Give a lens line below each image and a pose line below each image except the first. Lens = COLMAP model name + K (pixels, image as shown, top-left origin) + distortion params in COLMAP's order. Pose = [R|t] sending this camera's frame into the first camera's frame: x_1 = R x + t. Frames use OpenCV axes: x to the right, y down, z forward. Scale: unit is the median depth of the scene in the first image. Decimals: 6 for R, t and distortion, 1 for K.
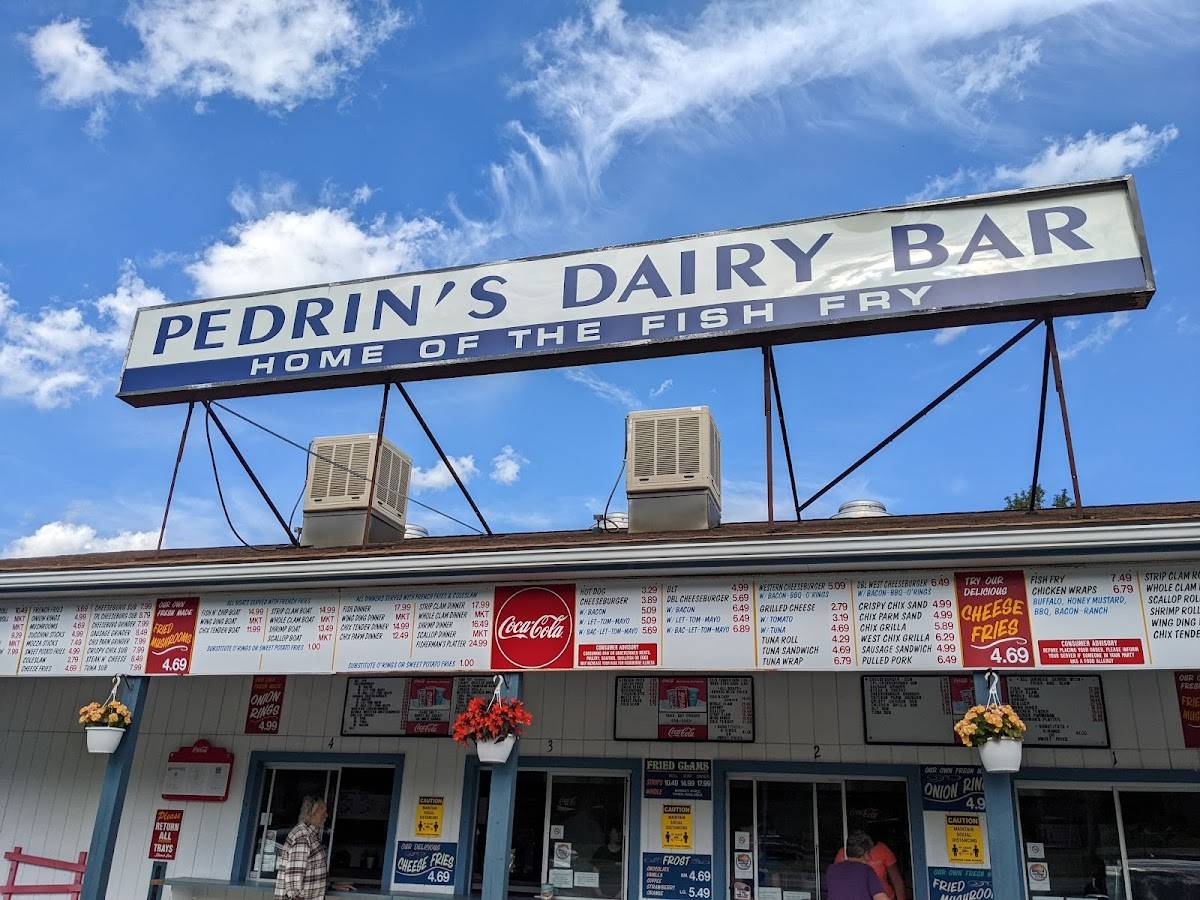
lens RADIAL K [[903.3, 0, 604.6], [0, 903.3, 506.9], [0, 0, 1]] dist [0.069329, -0.125425]
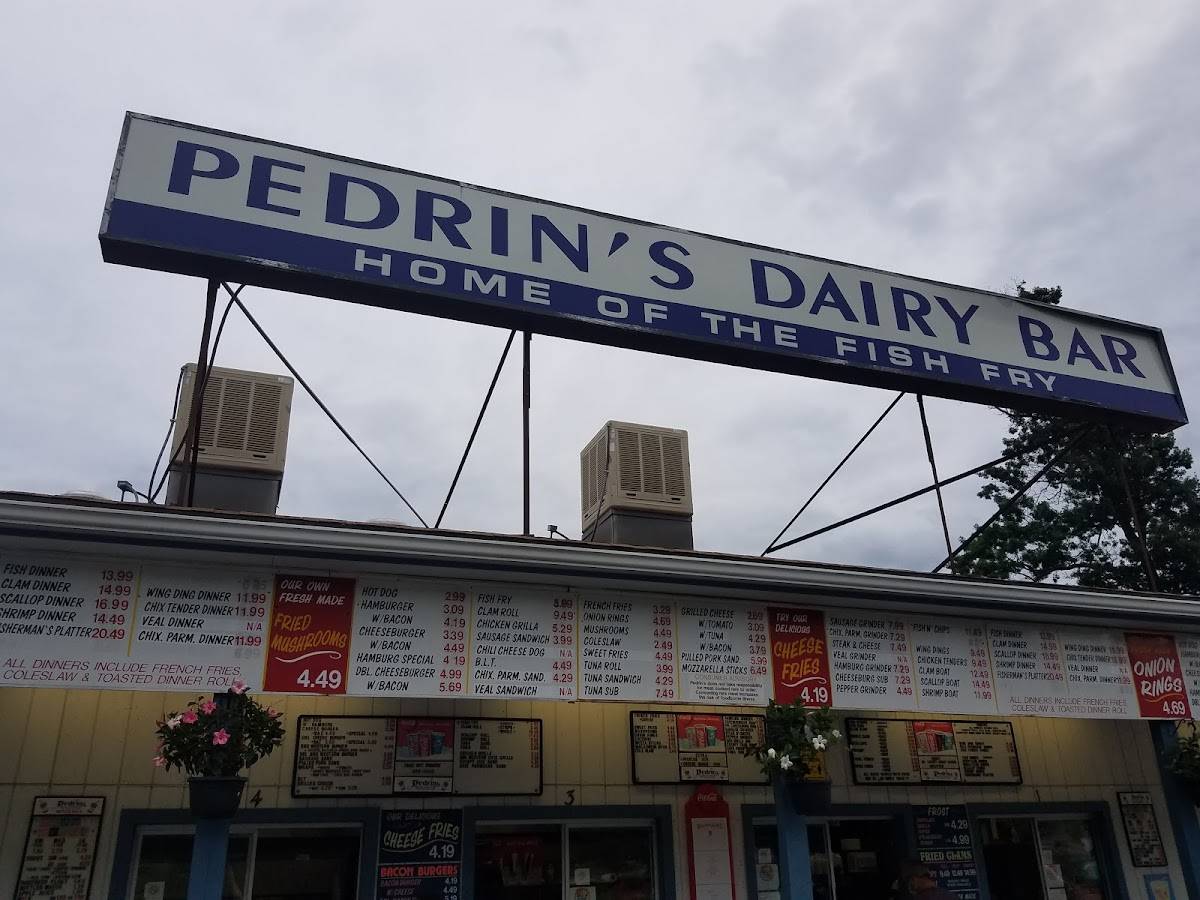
lens RADIAL K [[938.4, 0, 593.1], [0, 938.4, 470.9], [0, 0, 1]] dist [0.120419, -0.265626]
pose [[0.810521, 0.168194, 0.561041, -0.702619], [-0.133790, 0.985723, -0.102227, 0.067801], [-0.570225, 0.007795, 0.821451, 0.323990]]
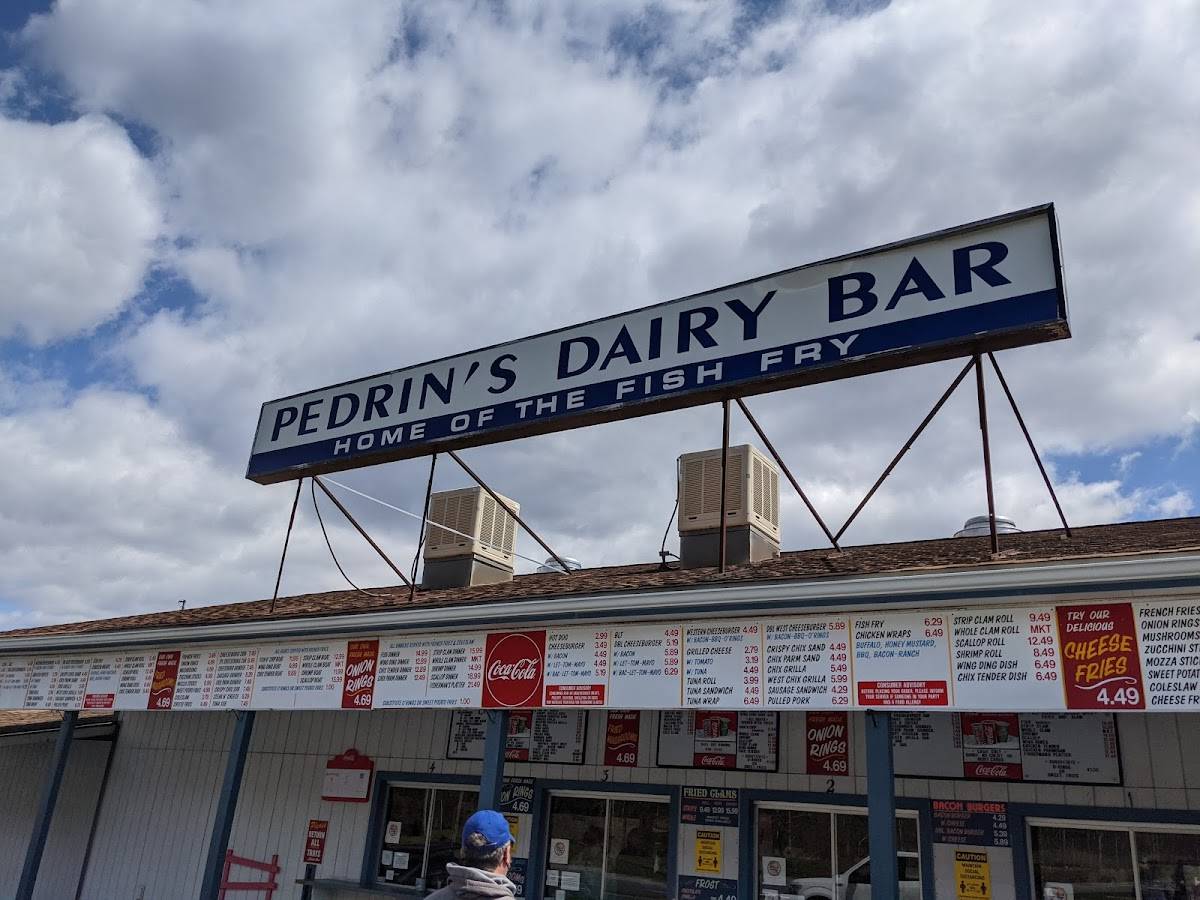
lens RADIAL K [[941.3, 0, 616.8], [0, 941.3, 470.2], [0, 0, 1]] dist [0.083173, -0.160043]
pose [[0.957892, -0.070800, -0.278264, 0.353612], [0.060479, 0.997131, -0.045515, -0.050106], [0.280688, 0.026769, 0.959426, -0.105219]]
